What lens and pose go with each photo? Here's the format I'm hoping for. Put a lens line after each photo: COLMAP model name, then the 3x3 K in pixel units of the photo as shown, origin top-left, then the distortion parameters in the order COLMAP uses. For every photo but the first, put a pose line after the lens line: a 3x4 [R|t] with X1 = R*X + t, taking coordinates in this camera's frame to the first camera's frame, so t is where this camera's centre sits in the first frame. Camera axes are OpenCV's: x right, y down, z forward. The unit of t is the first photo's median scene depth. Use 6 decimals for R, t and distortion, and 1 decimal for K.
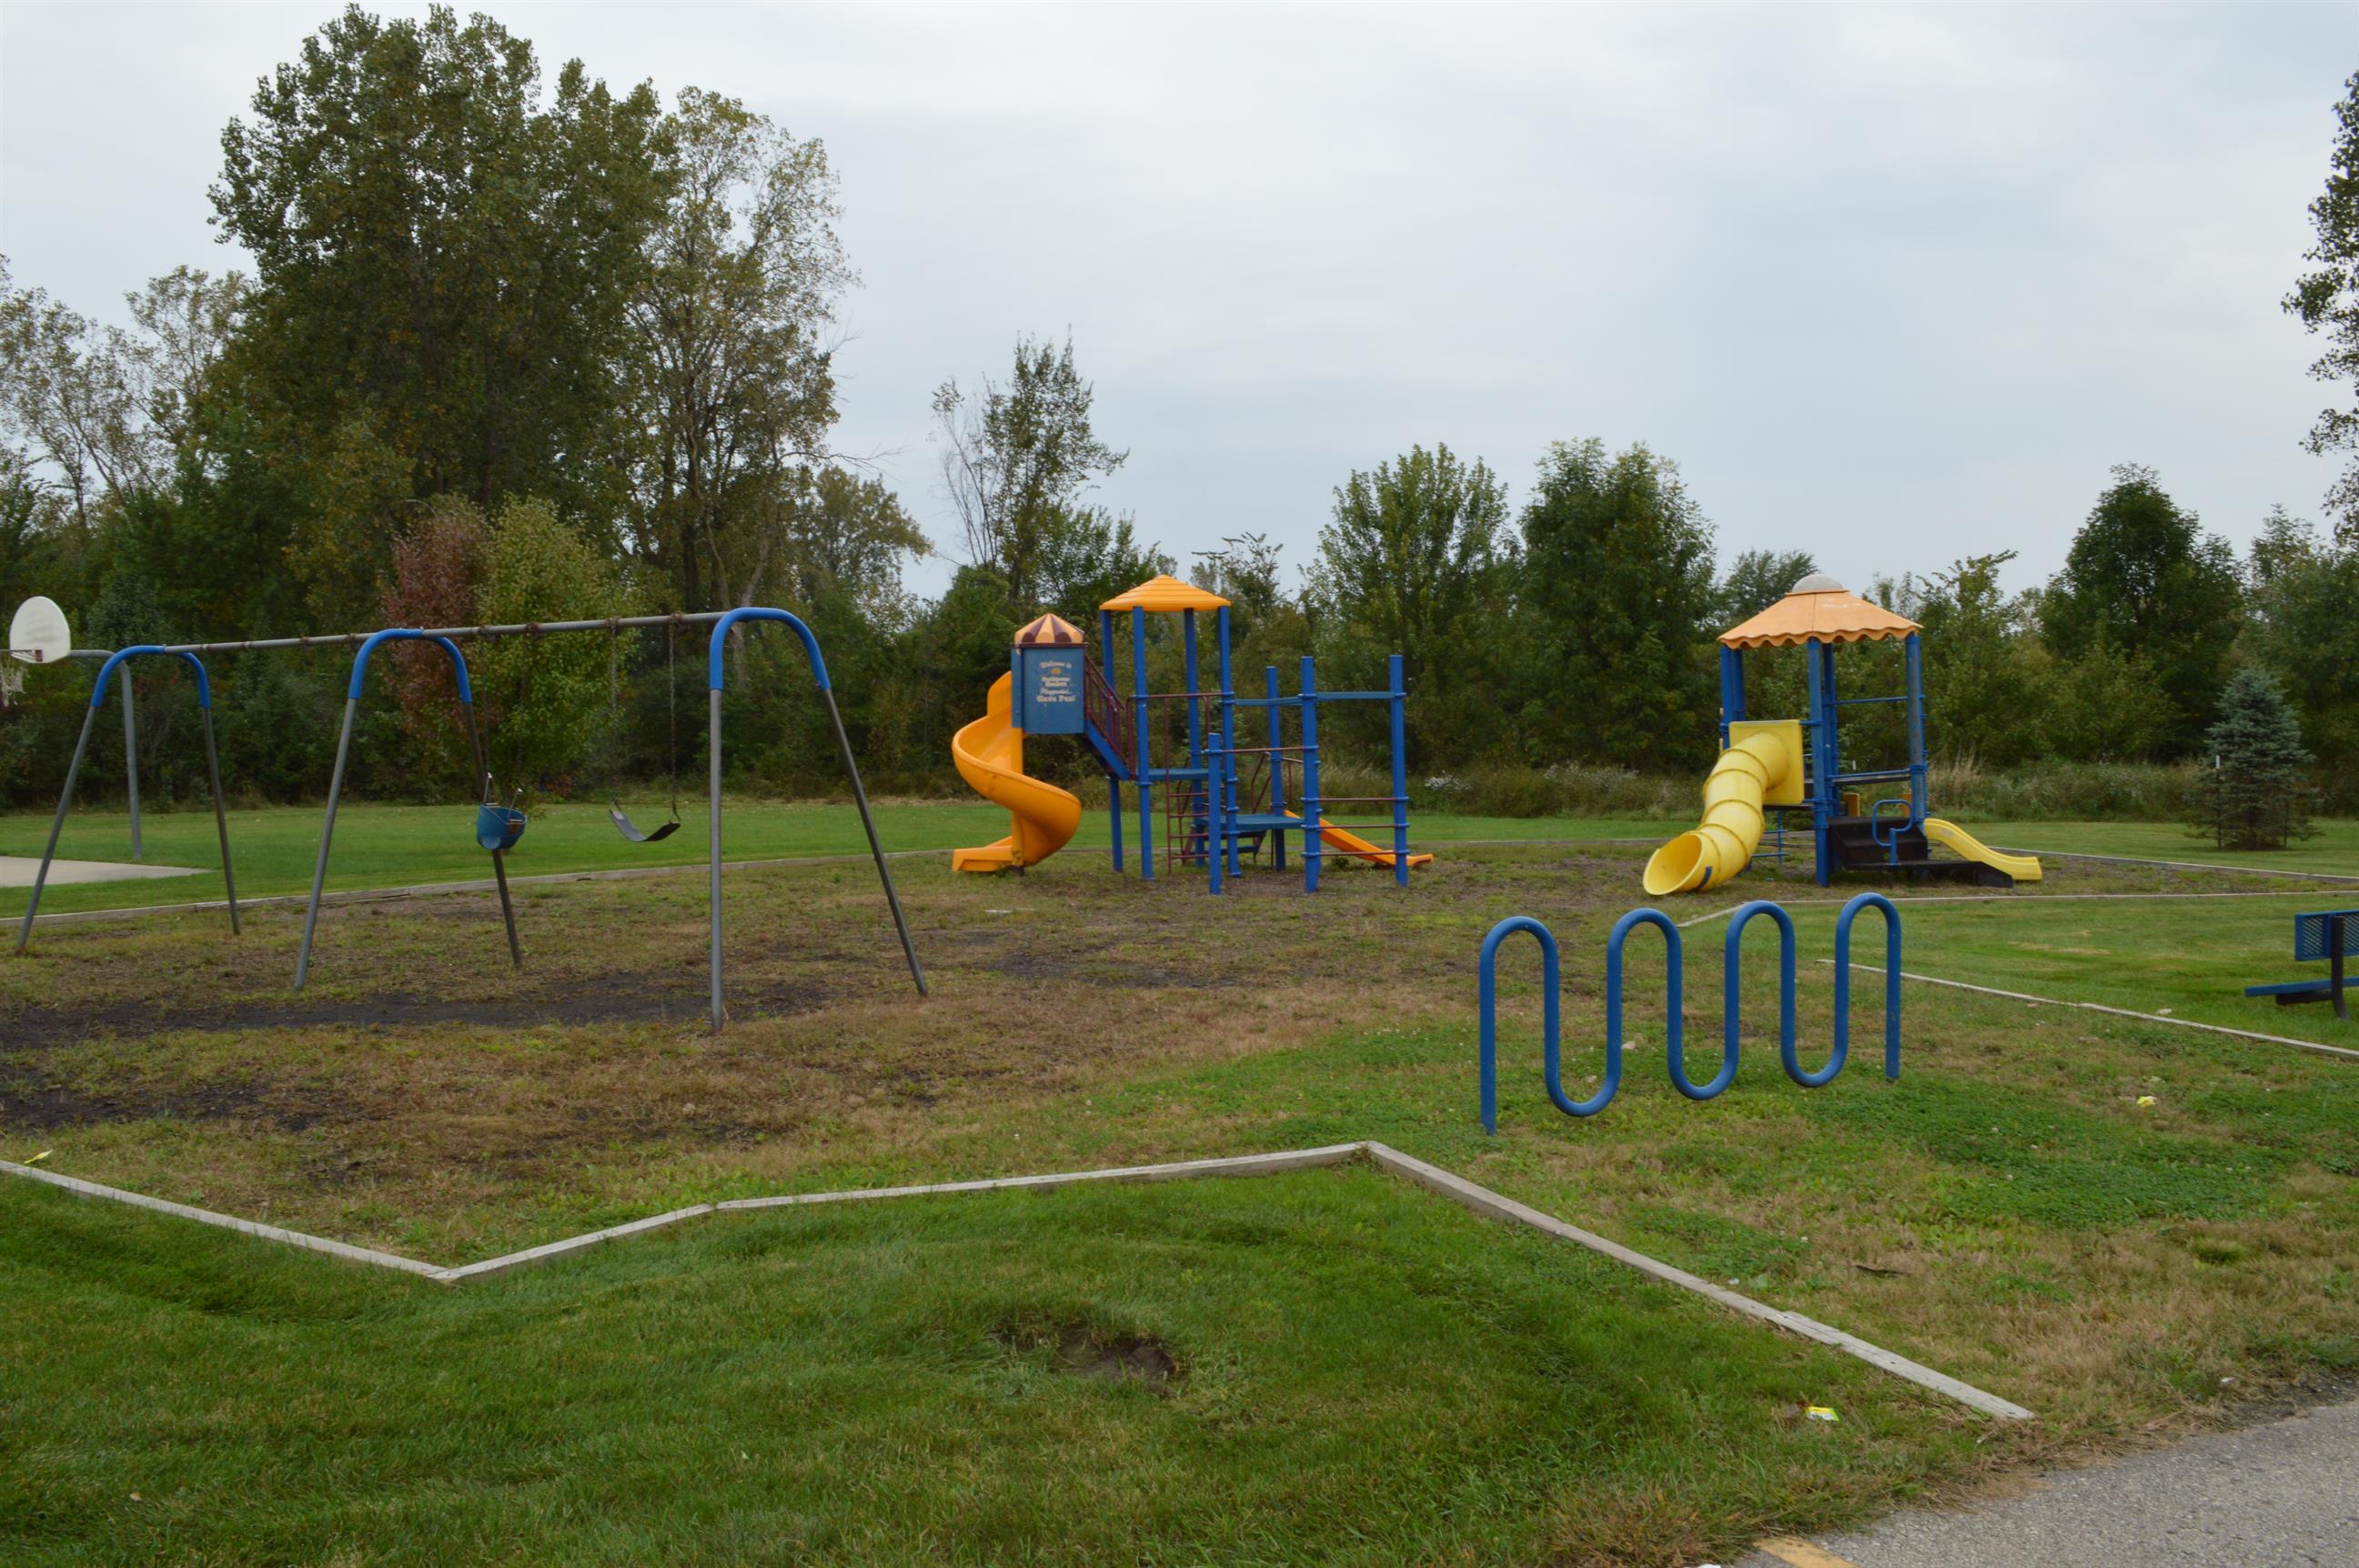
lens RADIAL K [[1915.5, 0, 1180.3], [0, 1915.5, 808.3], [0, 0, 1]] dist [-0.096271, 0.019264]
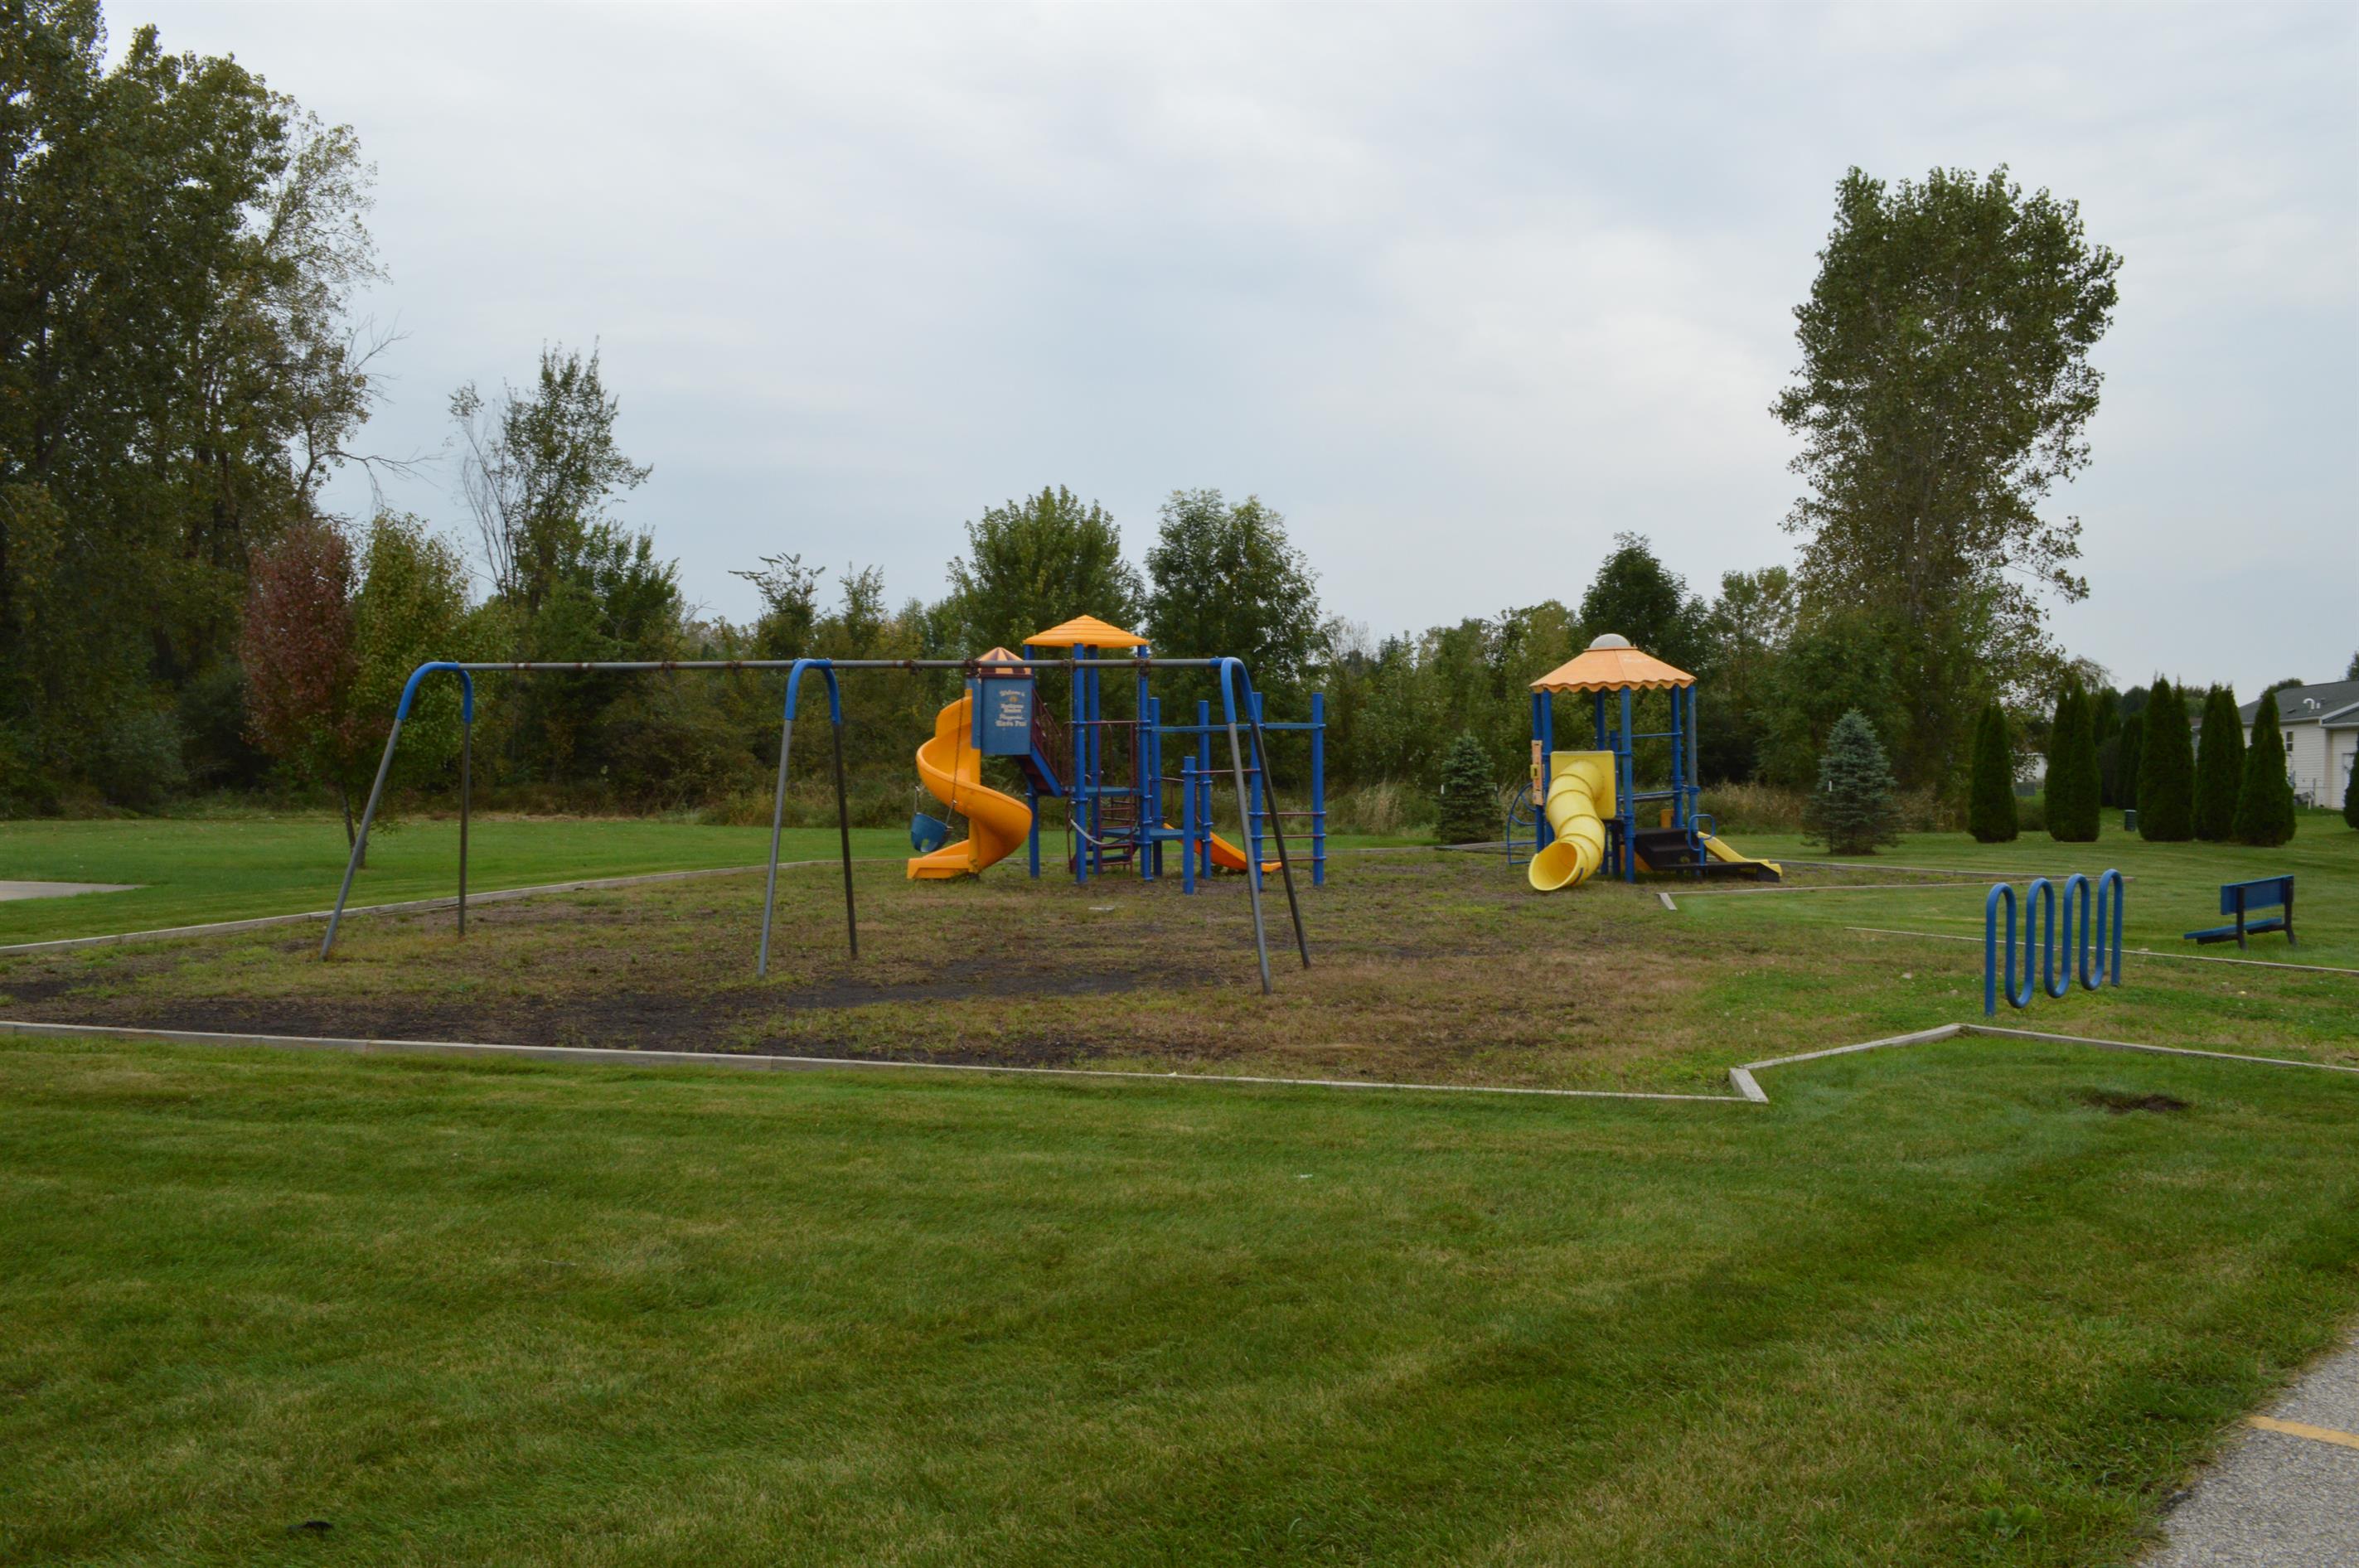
lens RADIAL K [[1915.6, 0, 1180.3], [0, 1915.6, 808.3], [0, 0, 1]] dist [-0.096271, 0.019264]
pose [[0.943753, 0.003153, 0.330635, -0.104716], [-0.000010, 0.999955, -0.009506, 0.000918], [-0.330650, 0.008968, 0.943711, -0.027544]]
